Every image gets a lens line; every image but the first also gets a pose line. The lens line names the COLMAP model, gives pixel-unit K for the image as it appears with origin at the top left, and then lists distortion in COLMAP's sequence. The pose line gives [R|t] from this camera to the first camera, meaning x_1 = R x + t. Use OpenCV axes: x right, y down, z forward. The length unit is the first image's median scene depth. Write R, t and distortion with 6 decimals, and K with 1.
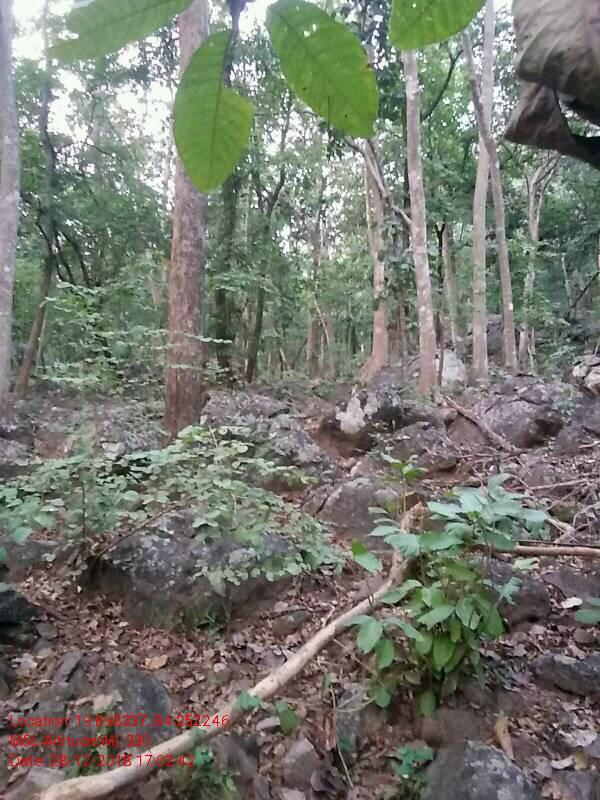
lens RADIAL K [[659.3, 0, 292.2], [0, 659.3, 400.3], [0, 0, 1]] dist [0.054731, -0.060913]
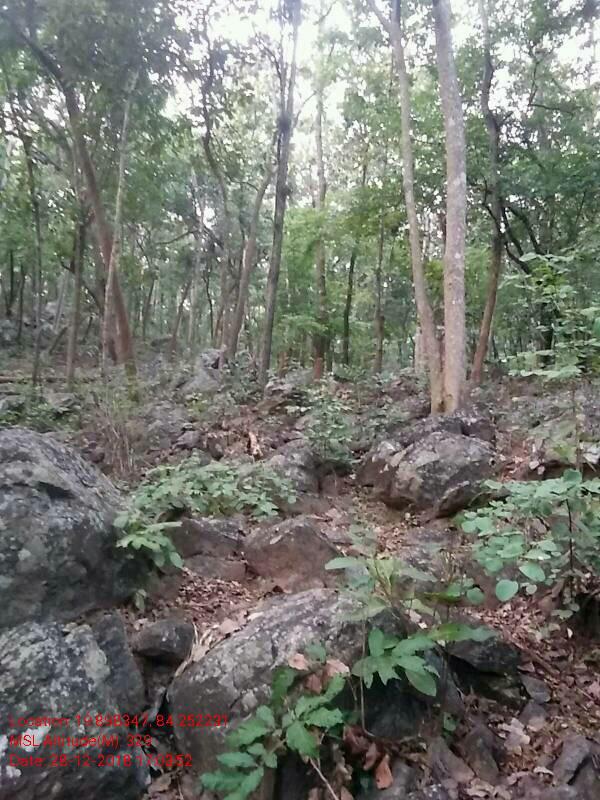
lens RADIAL K [[659.3, 0, 292.2], [0, 659.3, 400.3], [0, 0, 1]] dist [0.054731, -0.060913]
pose [[0.790408, -0.041975, -0.611140, -0.077735], [0.059997, 0.998158, 0.009040, -0.022106], [0.609635, -0.043812, 0.791471, 0.162550]]
